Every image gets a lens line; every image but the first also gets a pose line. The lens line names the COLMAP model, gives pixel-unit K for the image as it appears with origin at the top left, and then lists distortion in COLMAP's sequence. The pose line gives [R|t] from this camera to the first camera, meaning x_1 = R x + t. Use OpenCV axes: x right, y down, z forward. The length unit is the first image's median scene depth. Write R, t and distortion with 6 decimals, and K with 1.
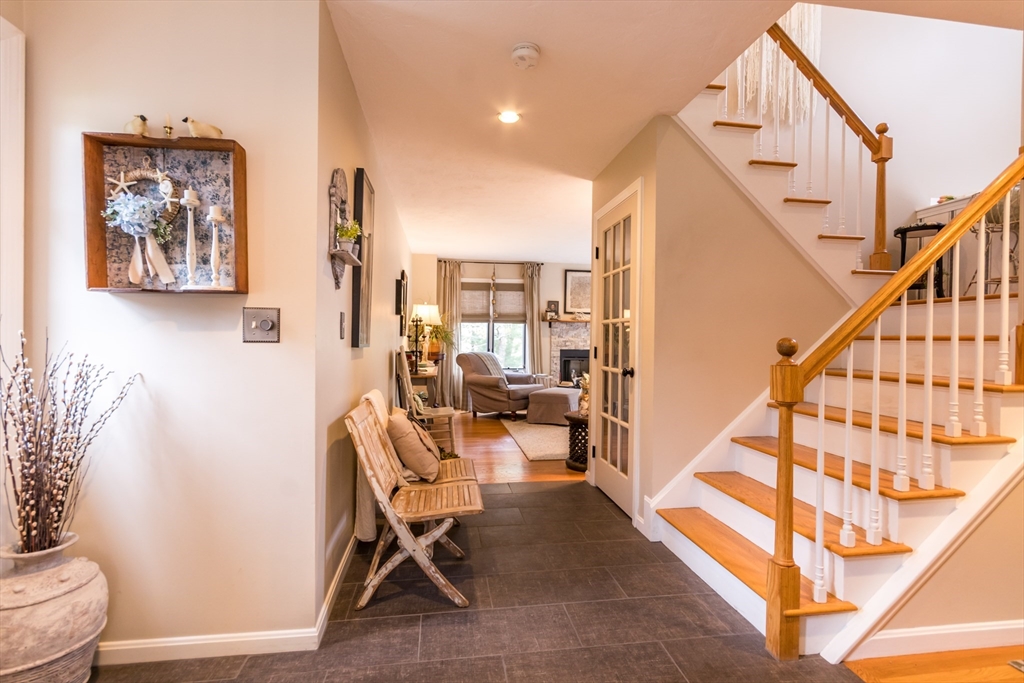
lens RADIAL K [[472.3, 0, 495.1], [0, 472.3, 342.5], [0, 0, 1]] dist [0.002515, -0.000916]
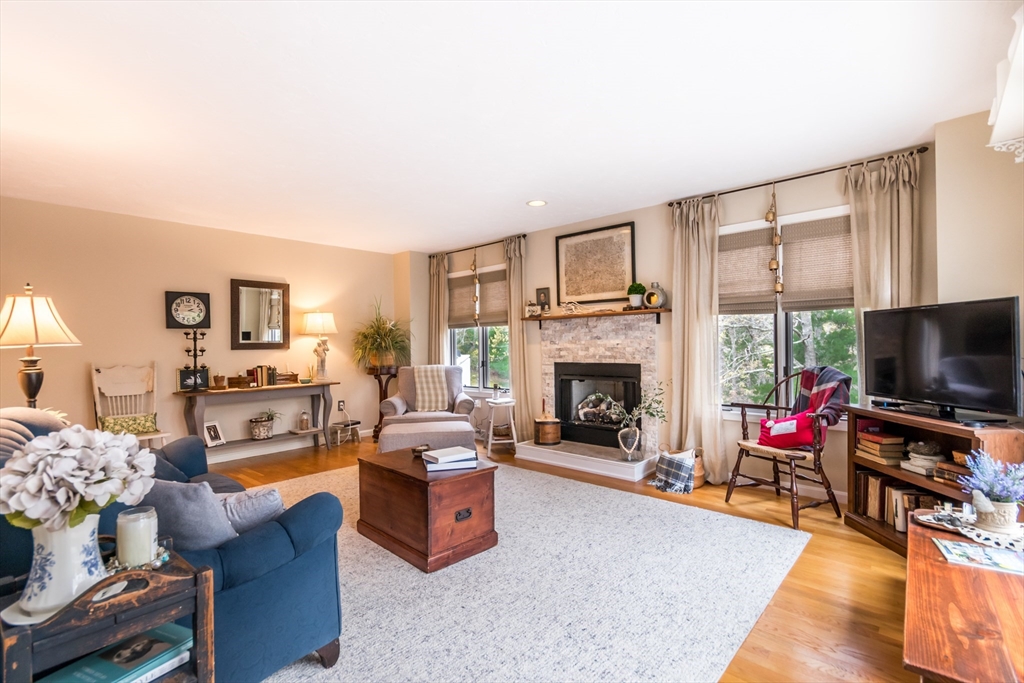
lens RADIAL K [[472.3, 0, 506.5], [0, 472.3, 341.9], [0, 0, 1]] dist [0.002515, -0.000916]
pose [[0.631546, -0.025574, -0.774917, 0.784740], [0.011966, 0.999658, -0.023238, 0.001564], [0.775246, 0.005403, 0.631636, 0.721551]]
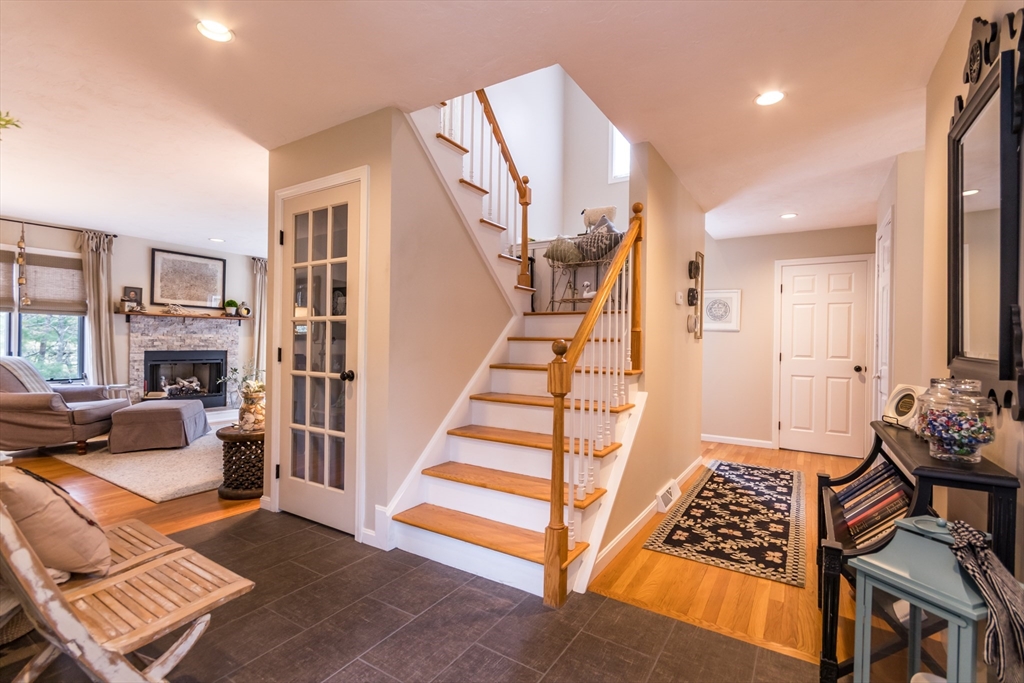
lens RADIAL K [[472.3, 0, 506.3], [0, 472.3, 344.8], [0, 0, 1]] dist [0.002515, -0.000916]
pose [[0.653637, -0.006326, 0.756782, -0.079478], [0.000492, 0.999968, 0.007934, -0.001445], [-0.756808, -0.004814, 0.653619, 0.065982]]
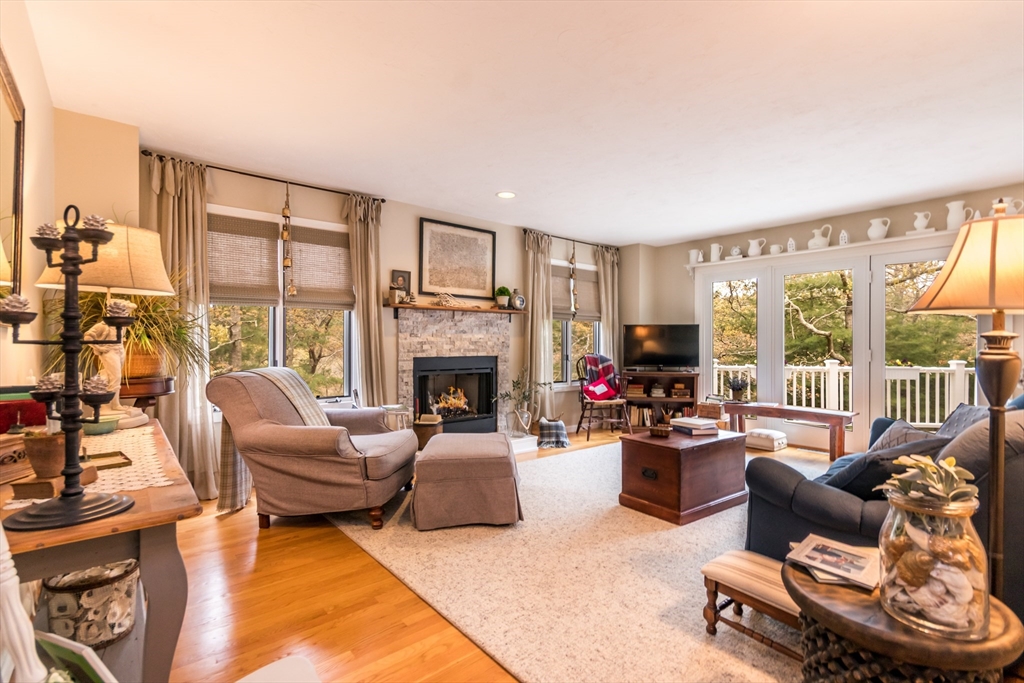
lens RADIAL K [[472.3, 0, 499.7], [0, 472.3, 349.1], [0, 0, 1]] dist [0.002515, -0.000916]
pose [[0.857737, -0.015132, 0.513866, -0.085341], [0.009367, 0.999861, 0.013808, -0.002704], [-0.514003, -0.007031, 0.857760, 0.607284]]
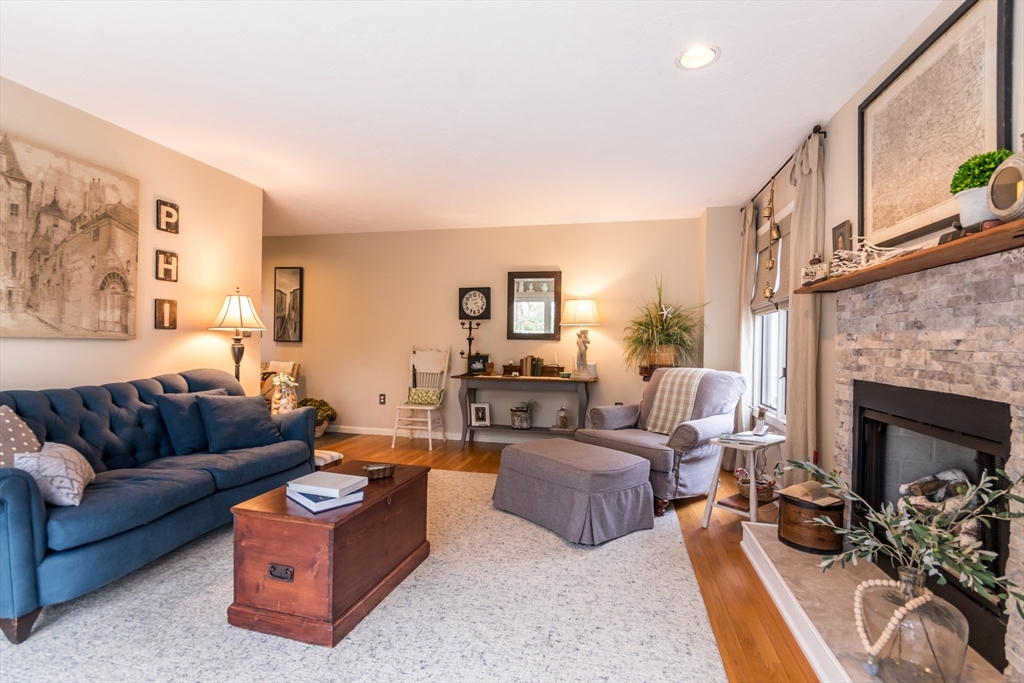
lens RADIAL K [[472.3, 0, 503.3], [0, 472.3, 342.7], [0, 0, 1]] dist [0.002515, -0.000916]
pose [[-0.357867, -0.012833, -0.933684, 0.656176], [-0.031047, 0.999516, -0.001839, -0.001243], [0.933256, 0.028330, -0.358092, 1.191028]]
